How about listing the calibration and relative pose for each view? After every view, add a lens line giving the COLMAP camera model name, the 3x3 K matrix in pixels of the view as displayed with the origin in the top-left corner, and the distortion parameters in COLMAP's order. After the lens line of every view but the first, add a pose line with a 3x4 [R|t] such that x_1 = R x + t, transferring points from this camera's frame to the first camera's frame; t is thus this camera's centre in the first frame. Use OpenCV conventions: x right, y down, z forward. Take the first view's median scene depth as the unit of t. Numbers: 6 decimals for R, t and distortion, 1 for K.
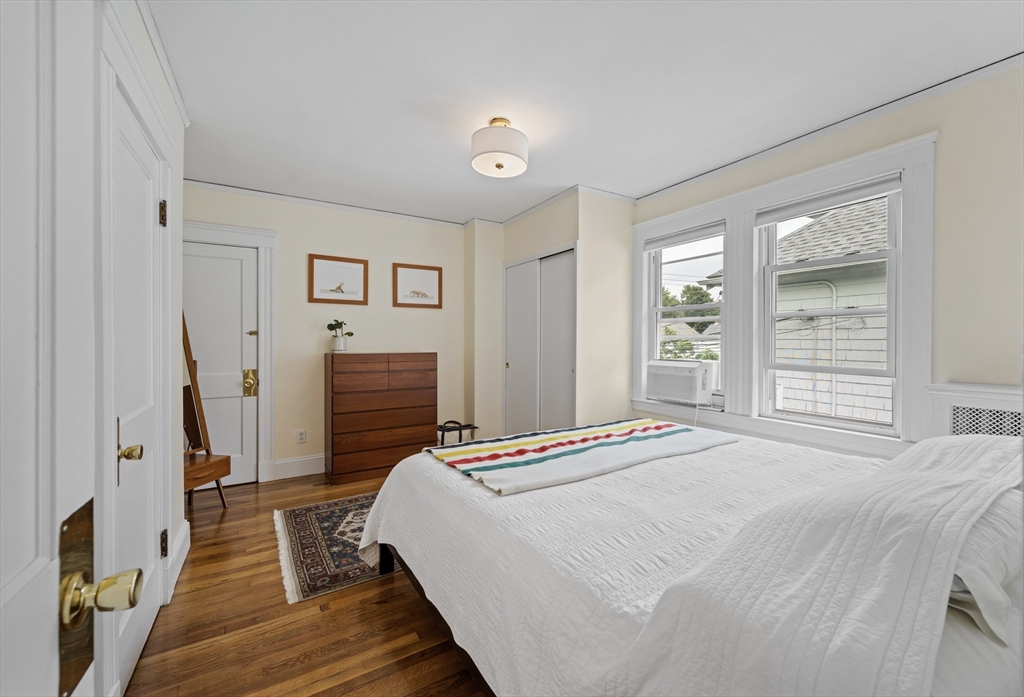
lens RADIAL K [[406.0, 0, 514.5], [0, 406.0, 339.6], [0, 0, 1]] dist [-0.000586, -0.000034]
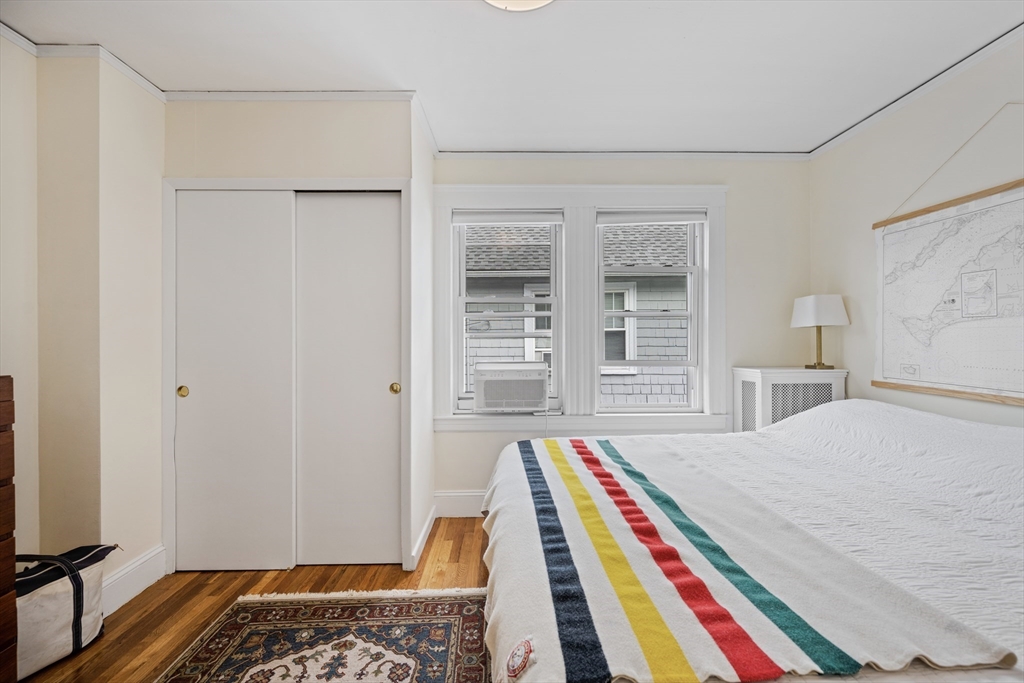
lens RADIAL K [[410.6, 0, 512.9], [0, 410.6, 338.8], [0, 0, 1]] dist [0.000209, -0.000024]
pose [[0.504840, -0.000511, 0.863213, -0.355175], [0.003147, 0.999994, -0.001249, 0.004250], [-0.863207, 0.003347, 0.504838, 0.615001]]
